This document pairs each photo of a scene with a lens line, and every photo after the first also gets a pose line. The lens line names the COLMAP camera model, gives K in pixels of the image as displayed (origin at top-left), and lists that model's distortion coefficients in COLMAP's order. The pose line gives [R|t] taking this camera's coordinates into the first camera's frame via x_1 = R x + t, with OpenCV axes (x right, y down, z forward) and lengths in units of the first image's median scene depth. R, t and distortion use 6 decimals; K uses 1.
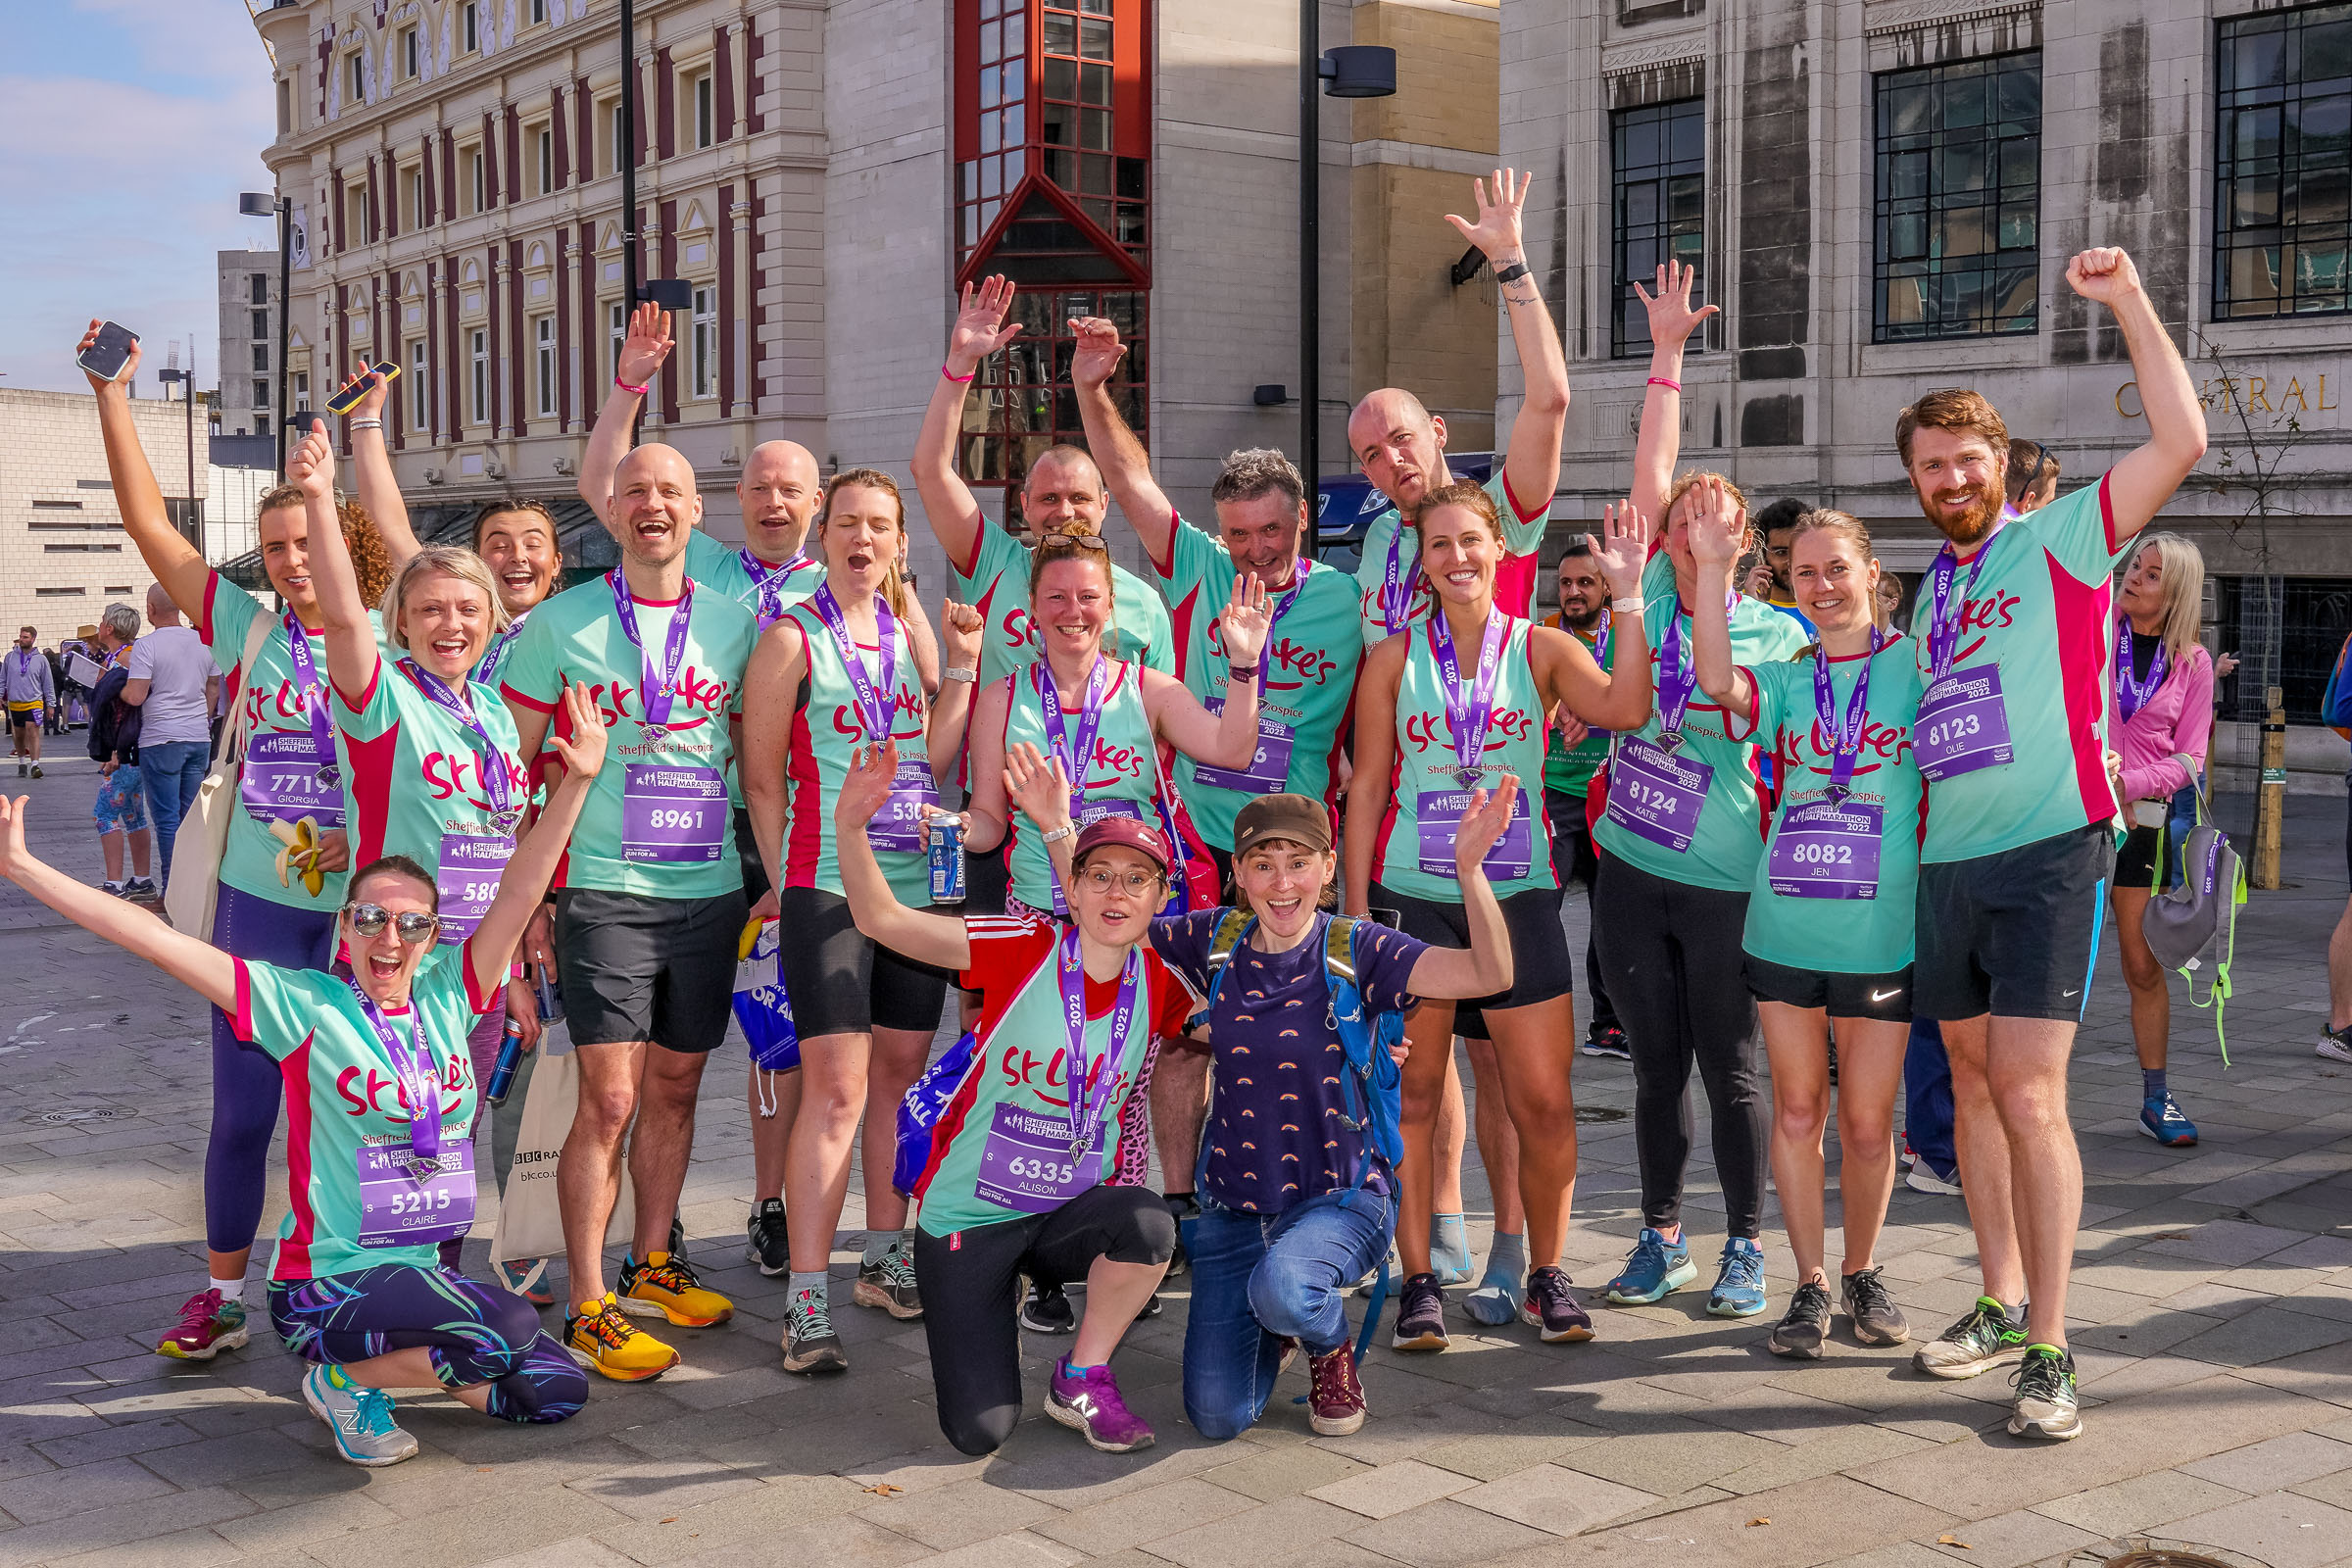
lens RADIAL K [[2590.5, 0, 1237.6], [0, 2590.5, 817.4], [0, 0, 1]] dist [-0.141076, 0.119776]
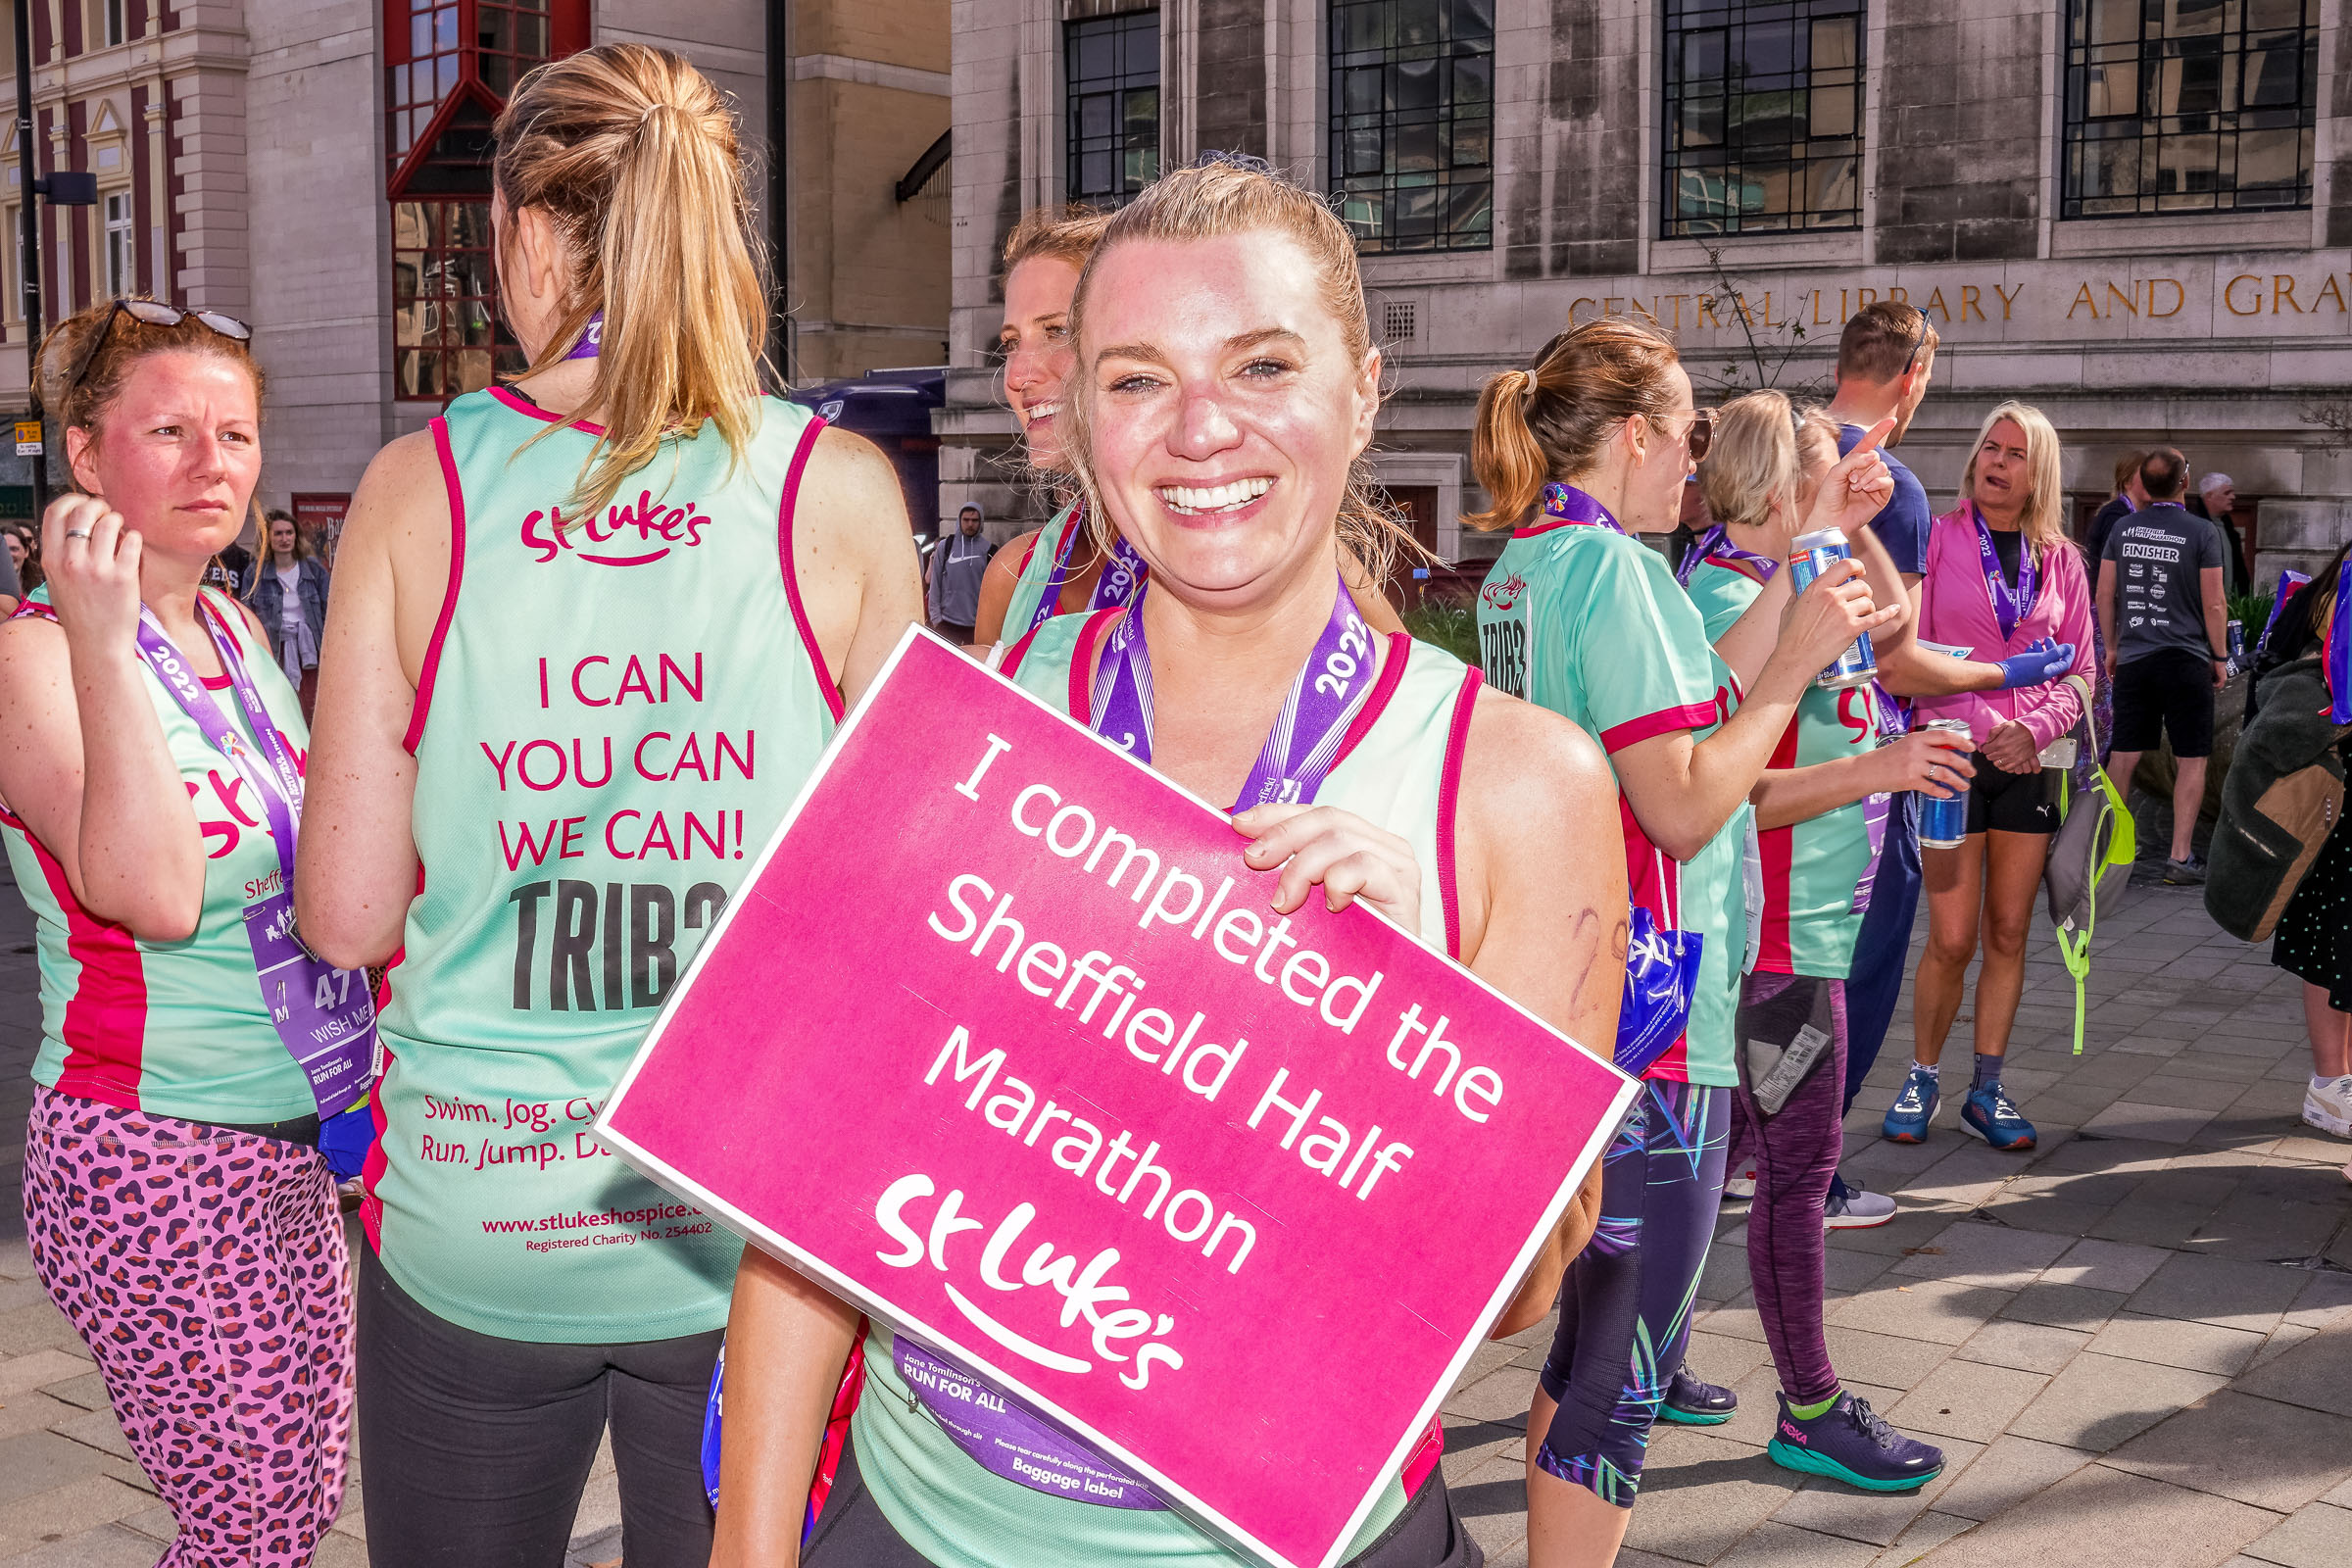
lens RADIAL K [[2468.0, 0, 1201.6], [0, 2468.0, 786.7], [0, 0, 1]] dist [-0.134675, 0.103196]
pose [[0.977825, -0.022509, 0.208213, -0.004276], [0.017315, 0.999493, 0.026736, -0.002283], [-0.208709, -0.022538, 0.977718, 0.038955]]
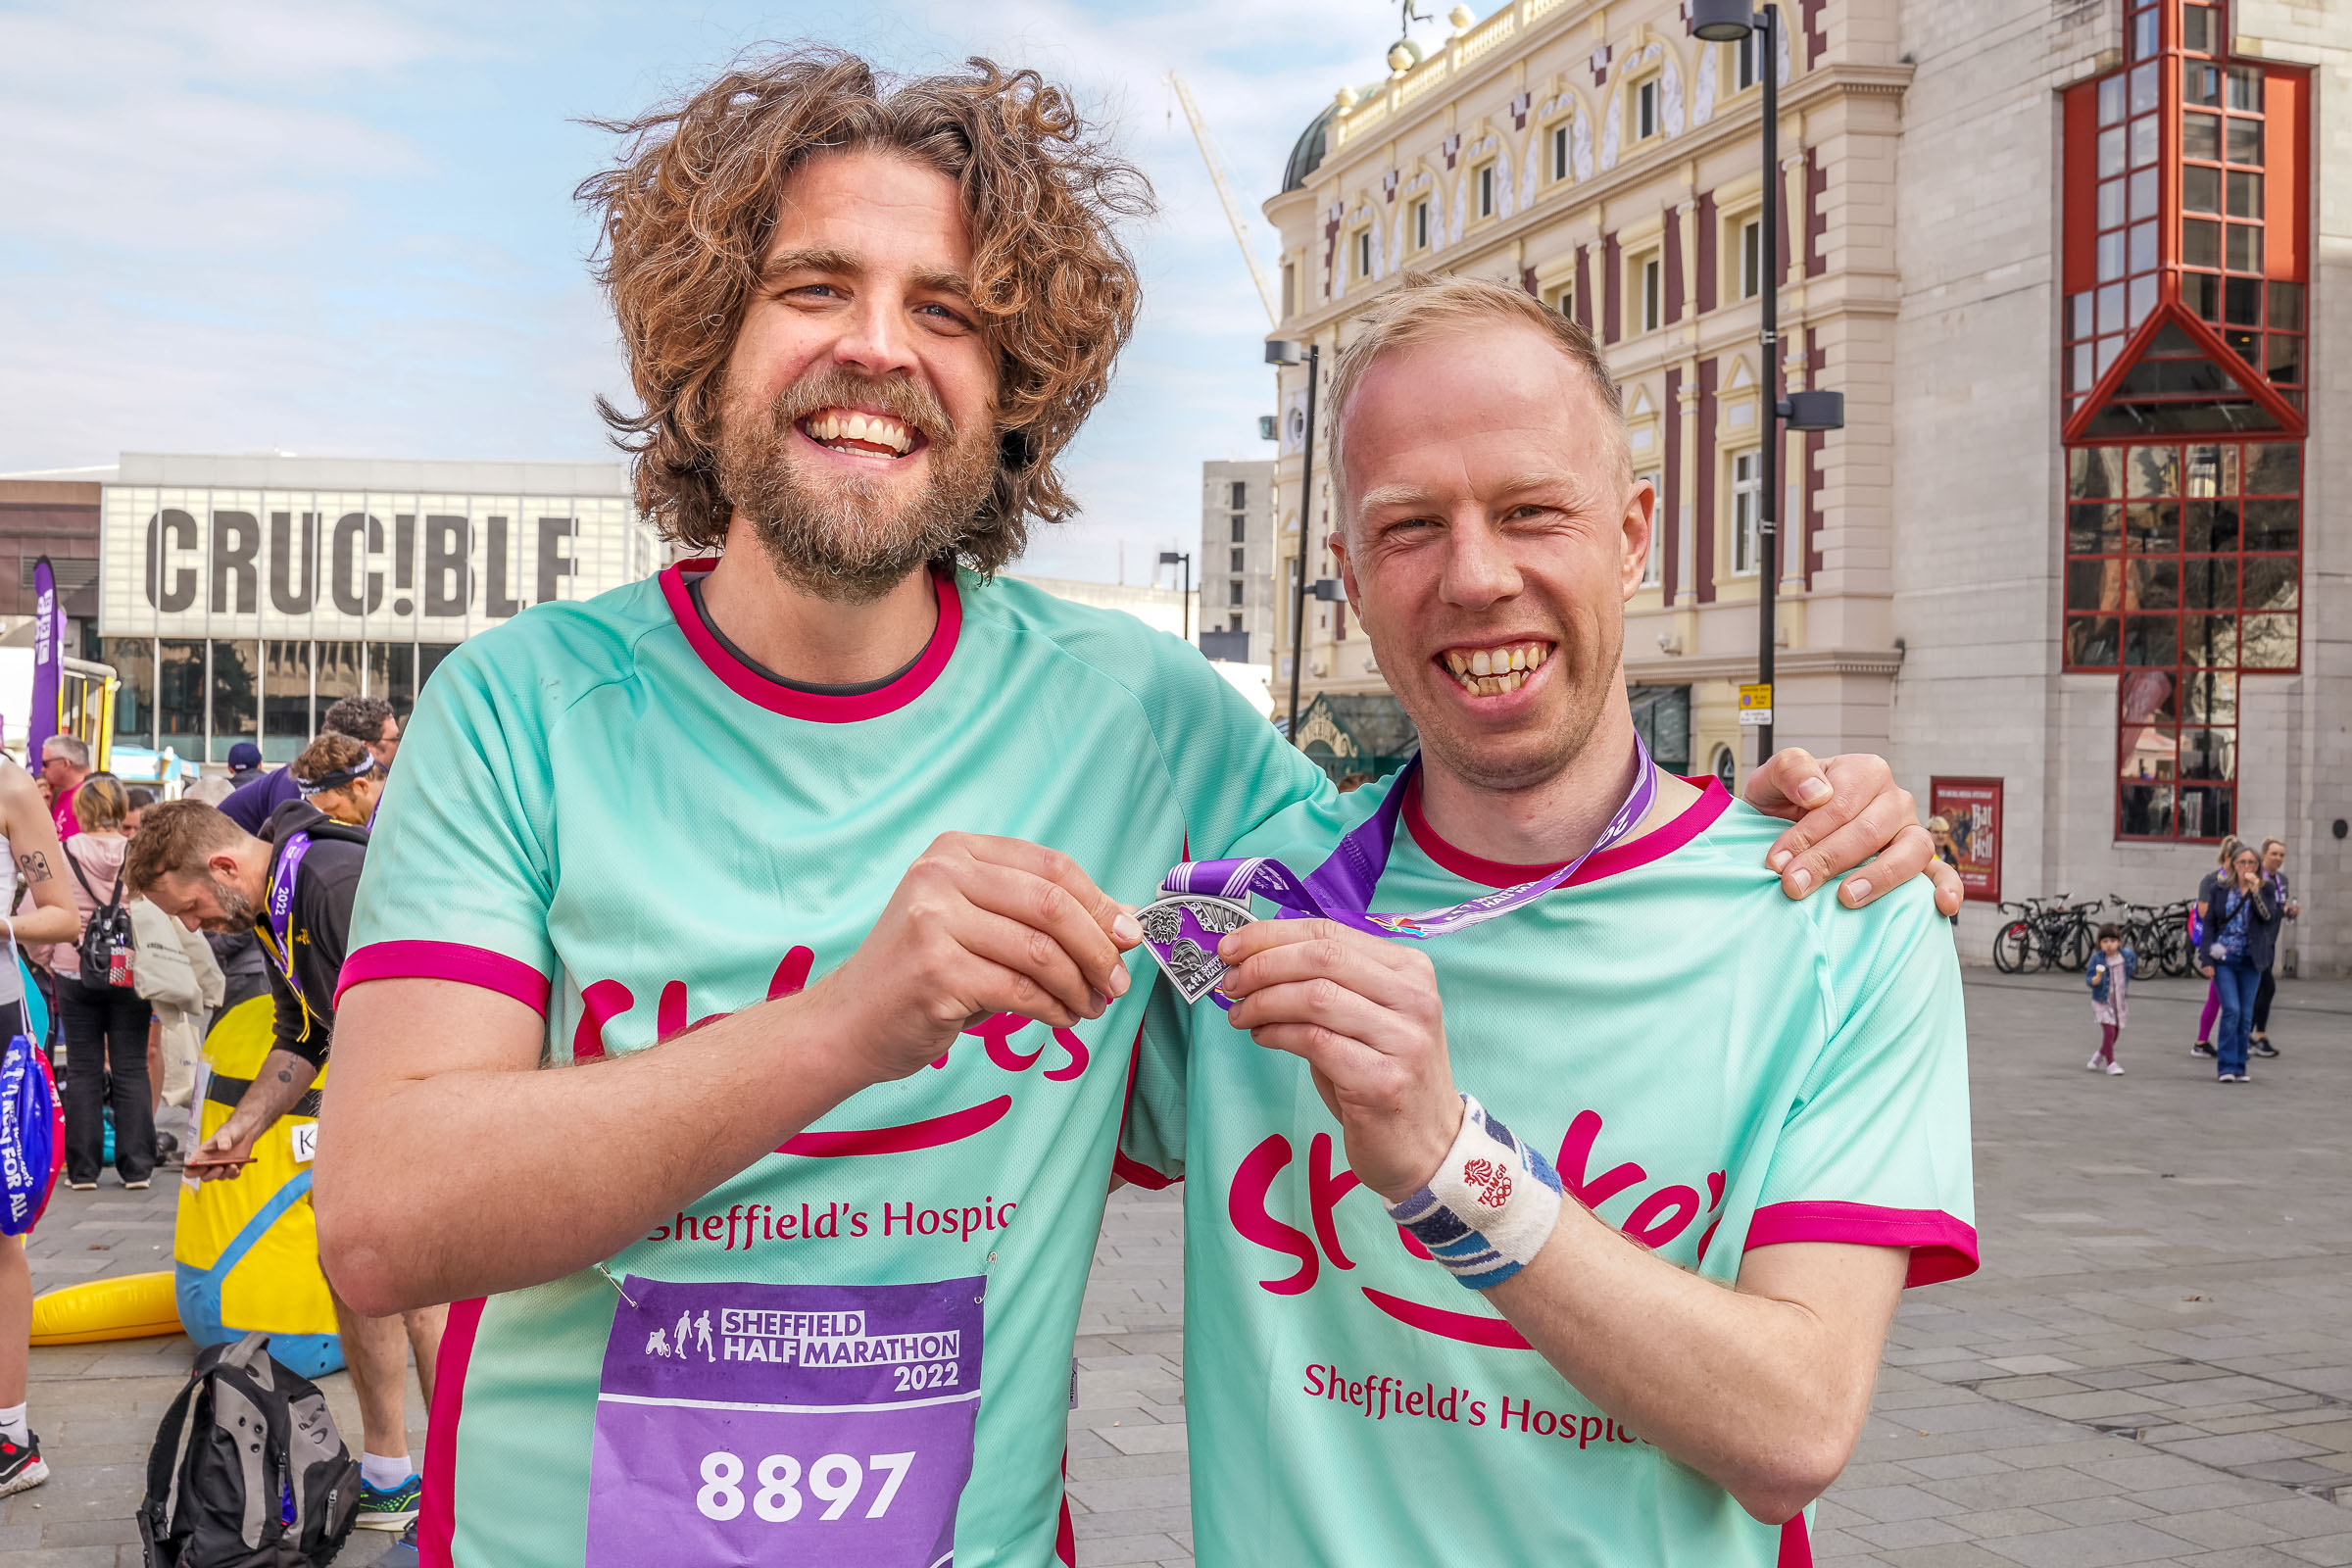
lens RADIAL K [[2532.3, 0, 1204.1], [0, 2532.3, 790.2], [0, 0, 1]] dist [-0.144097, 0.130203]
pose [[0.930858, 0.020050, -0.364830, -0.071565], [-0.052038, 0.995590, -0.078060, -0.011932], [0.361656, 0.091648, 0.927796, 0.144543]]
